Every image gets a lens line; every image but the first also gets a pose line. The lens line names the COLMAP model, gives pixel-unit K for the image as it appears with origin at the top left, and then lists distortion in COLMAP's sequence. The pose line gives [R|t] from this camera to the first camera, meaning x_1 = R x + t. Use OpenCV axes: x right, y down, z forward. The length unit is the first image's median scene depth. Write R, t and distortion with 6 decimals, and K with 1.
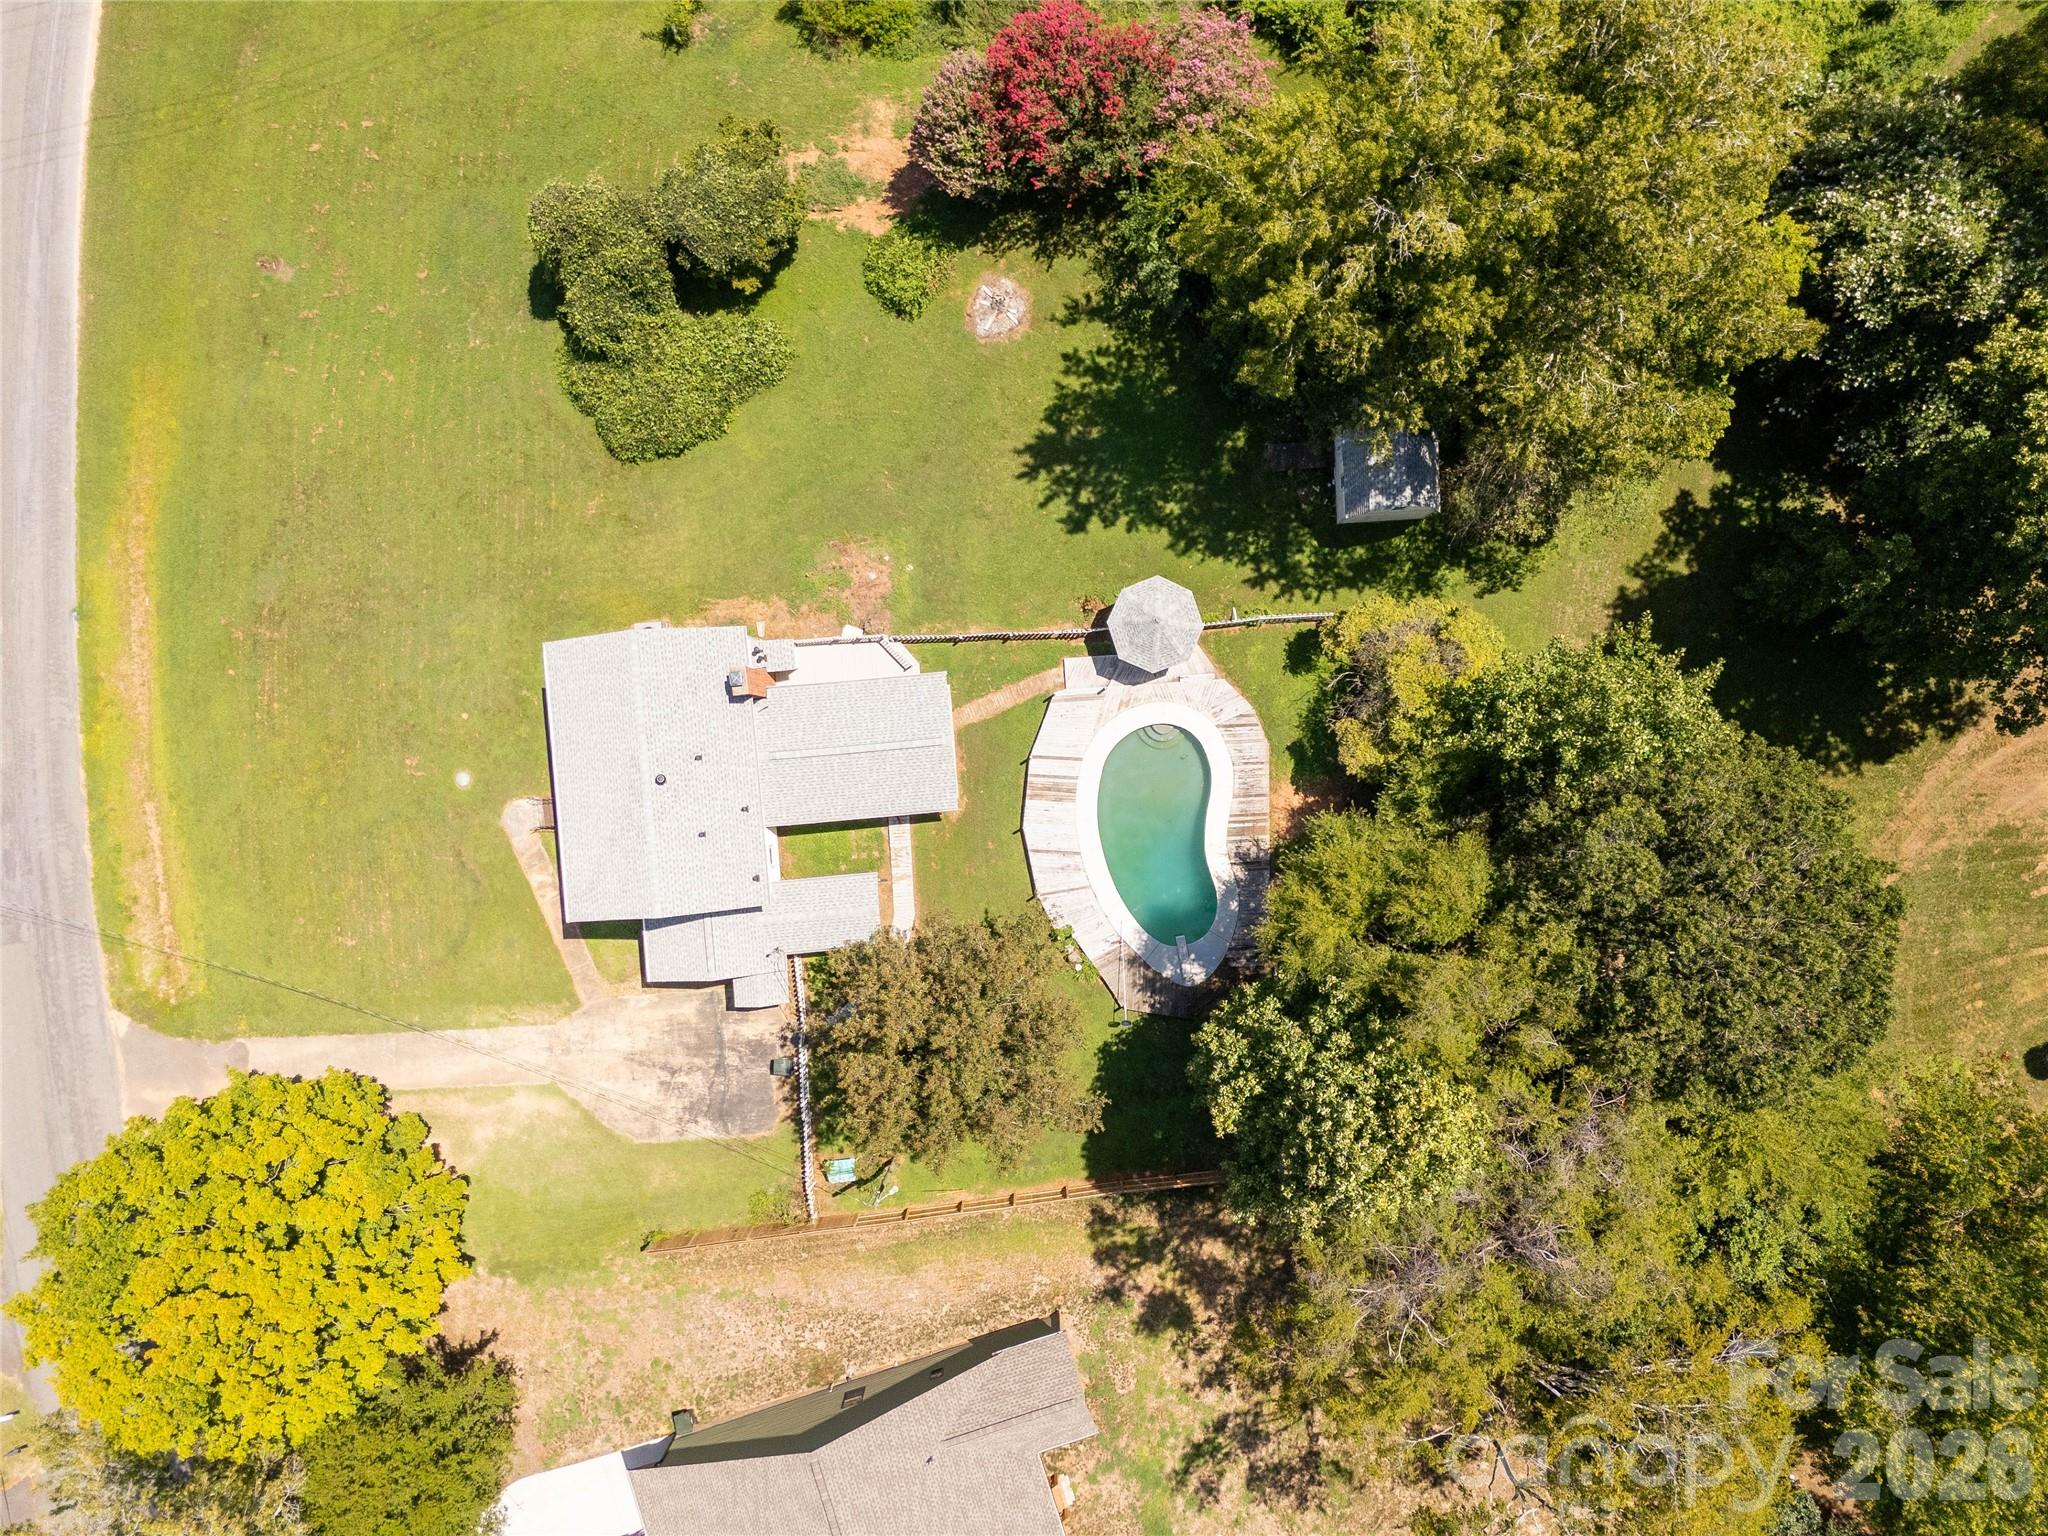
lens RADIAL K [[1506.4, 0, 1019.0], [0, 1506.4, 769.0], [0, 0, 1]] dist [0.078508, -0.078914]
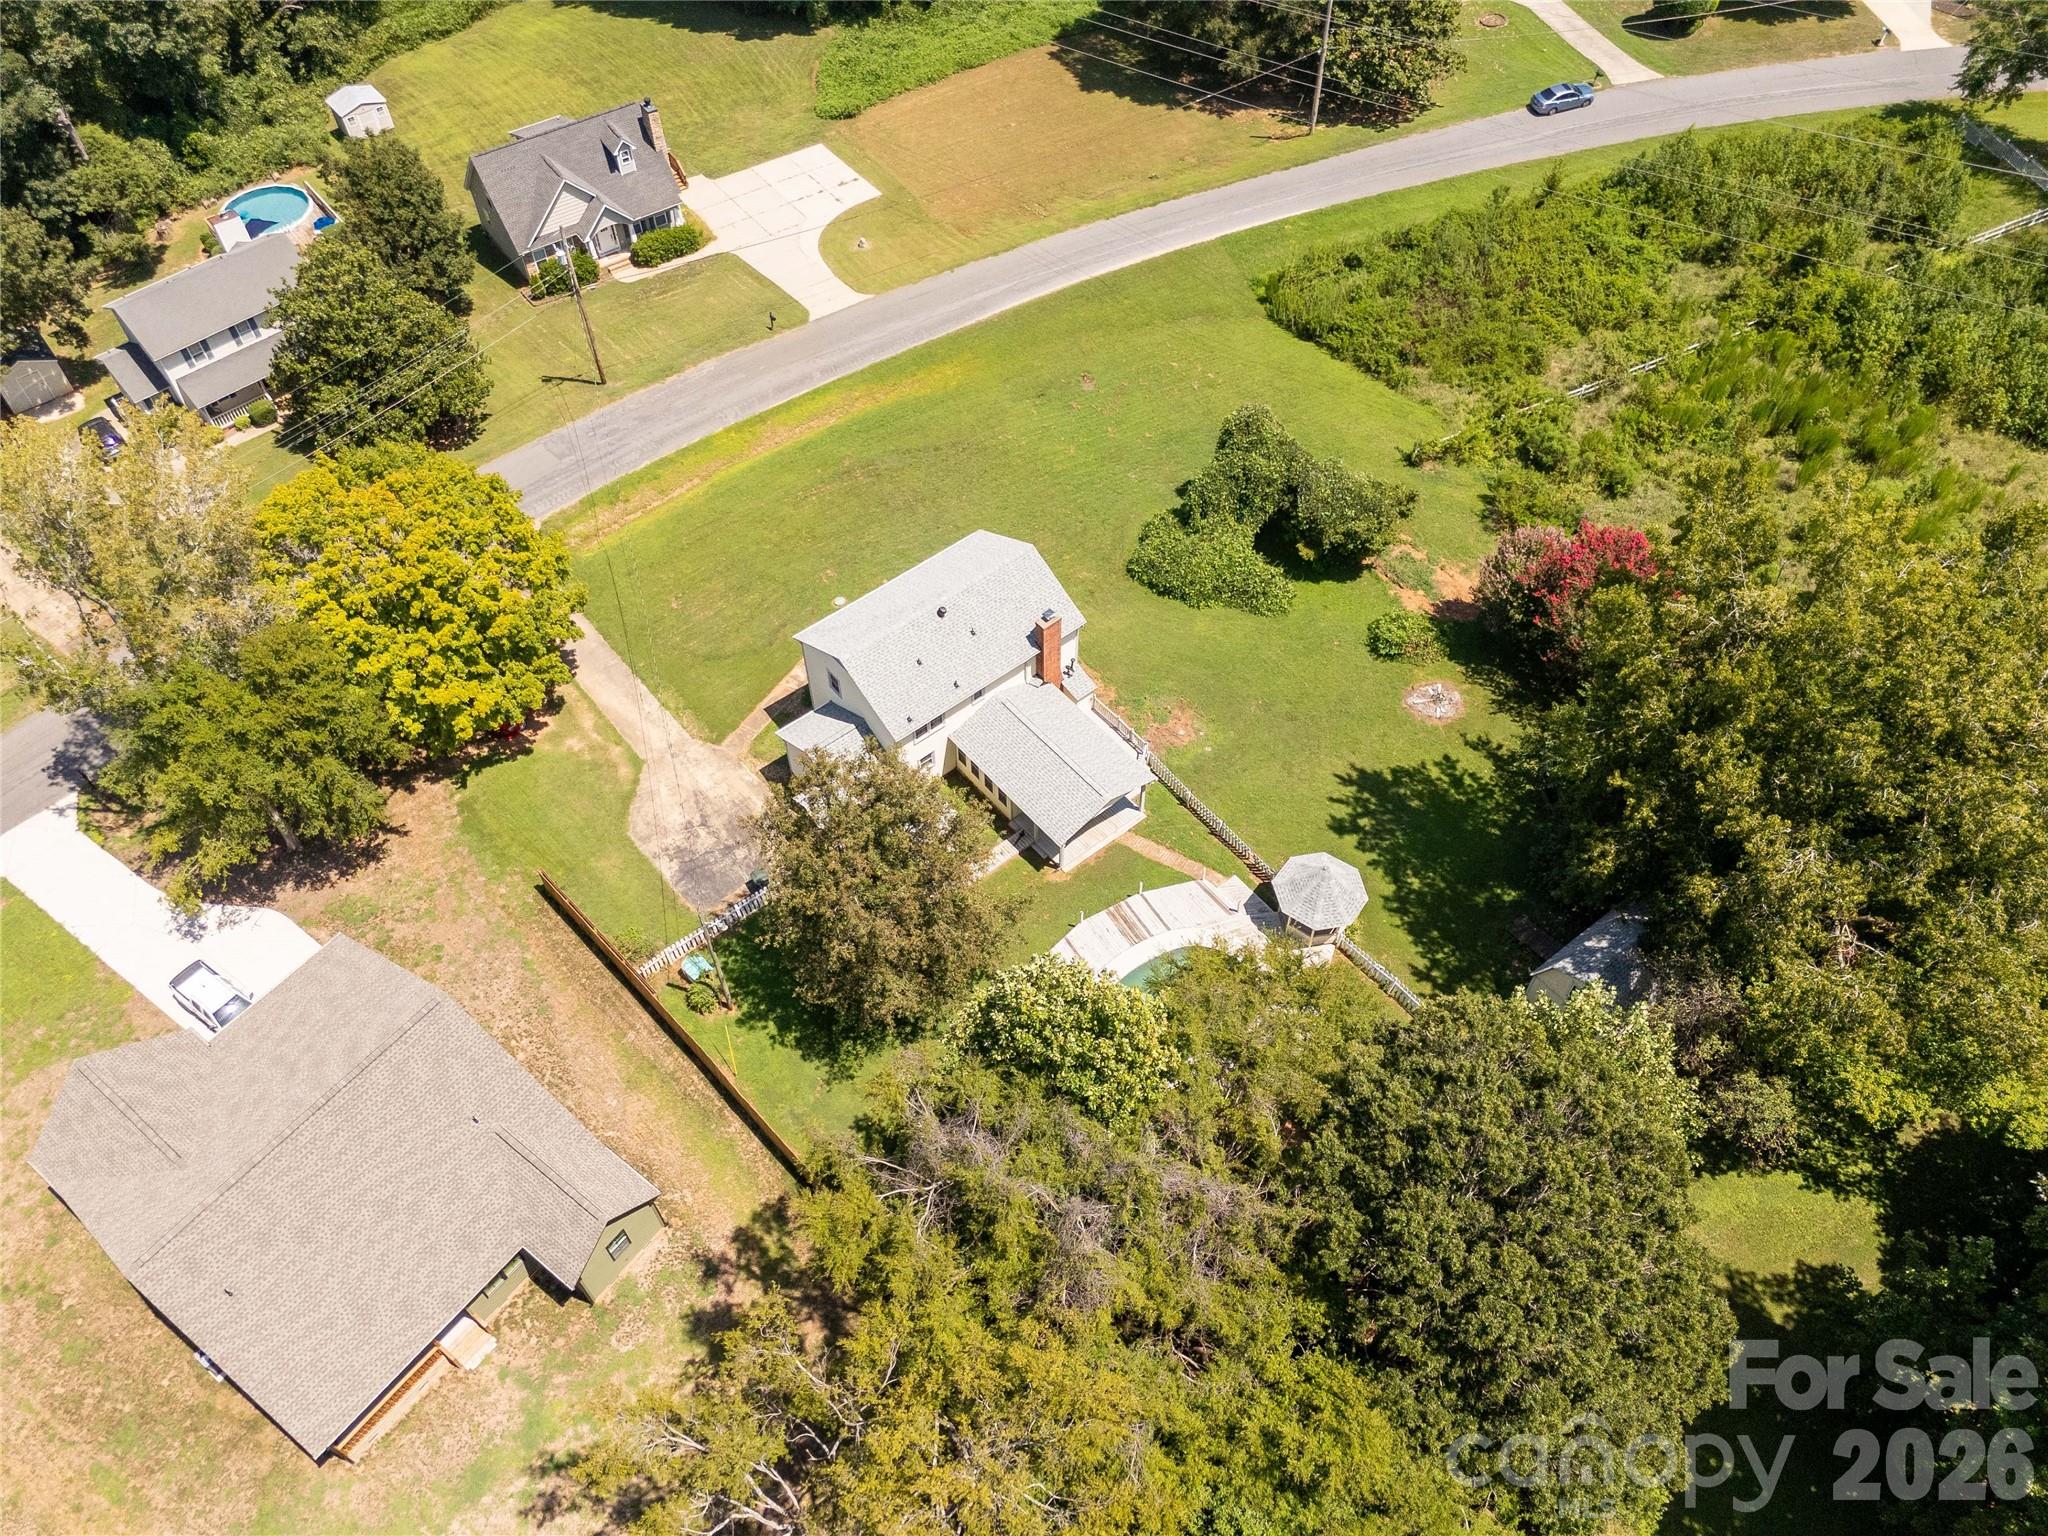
lens RADIAL K [[1506.4, 0, 1019.0], [0, 1506.4, 769.0], [0, 0, 1]] dist [0.078508, -0.078914]
pose [[0.566980, 0.658984, -0.494241, 0.407290], [-0.823729, 0.451904, -0.342423, 0.368925], [-0.002302, 0.601267, 0.799045, 0.121973]]
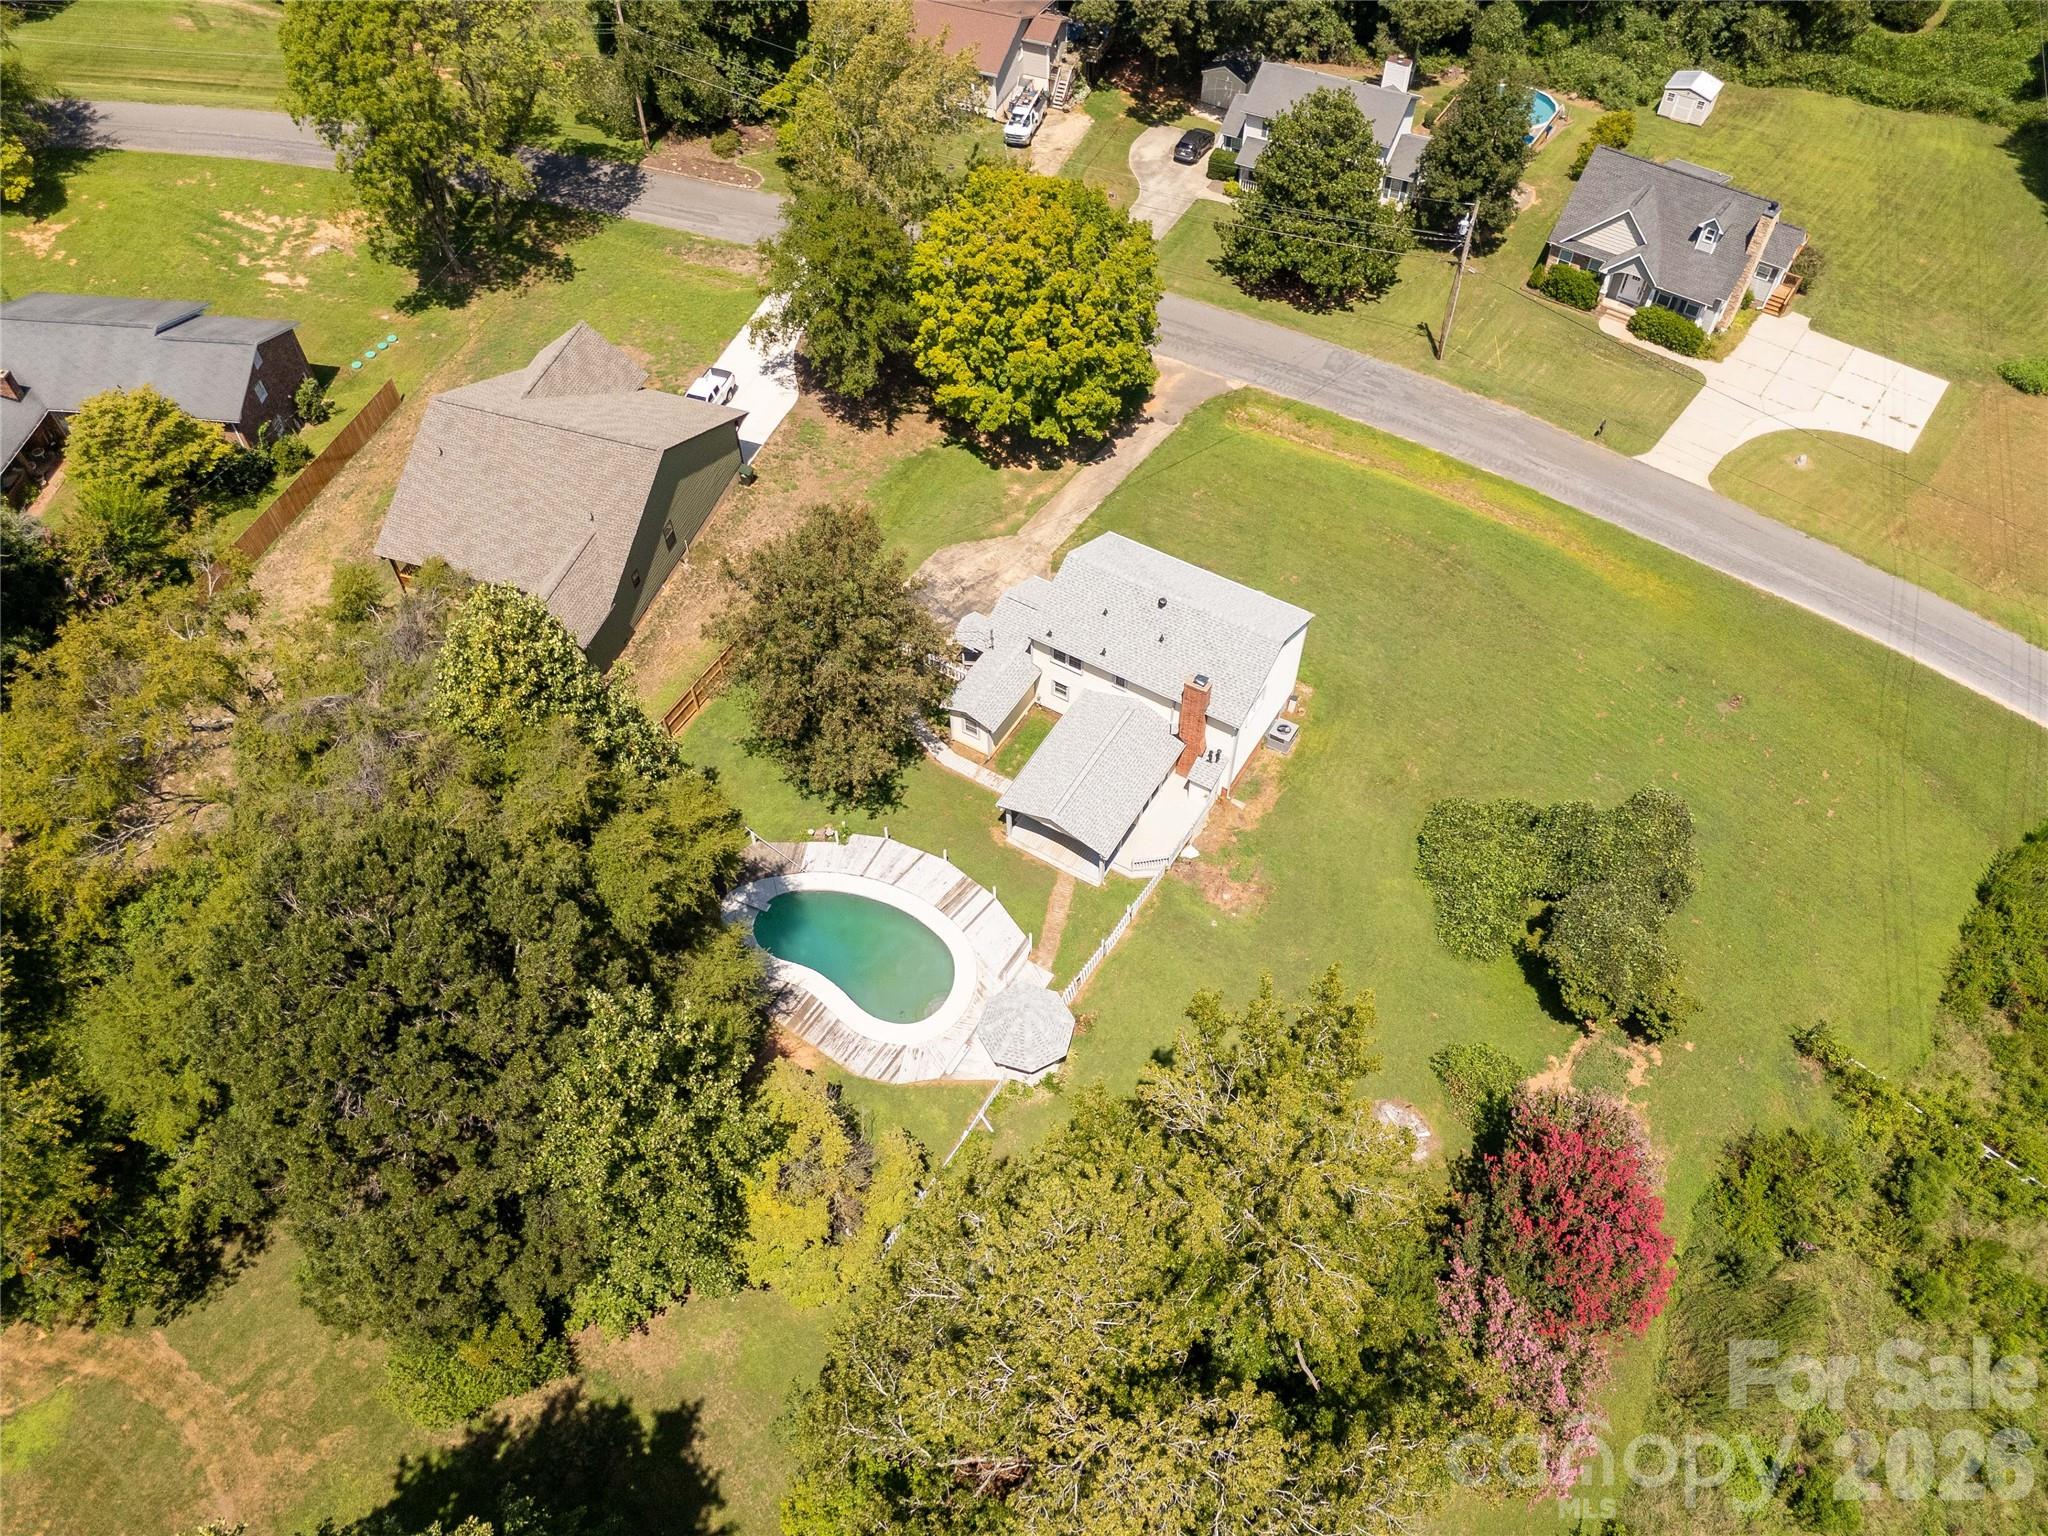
lens RADIAL K [[1506.4, 0, 1019.0], [0, 1506.4, 769.0], [0, 0, 1]] dist [0.078508, -0.078914]
pose [[-0.590815, 0.648250, -0.480322, 0.430739], [-0.806753, -0.467741, 0.361065, -0.348539], [0.009394, 0.600824, 0.799326, 0.116142]]
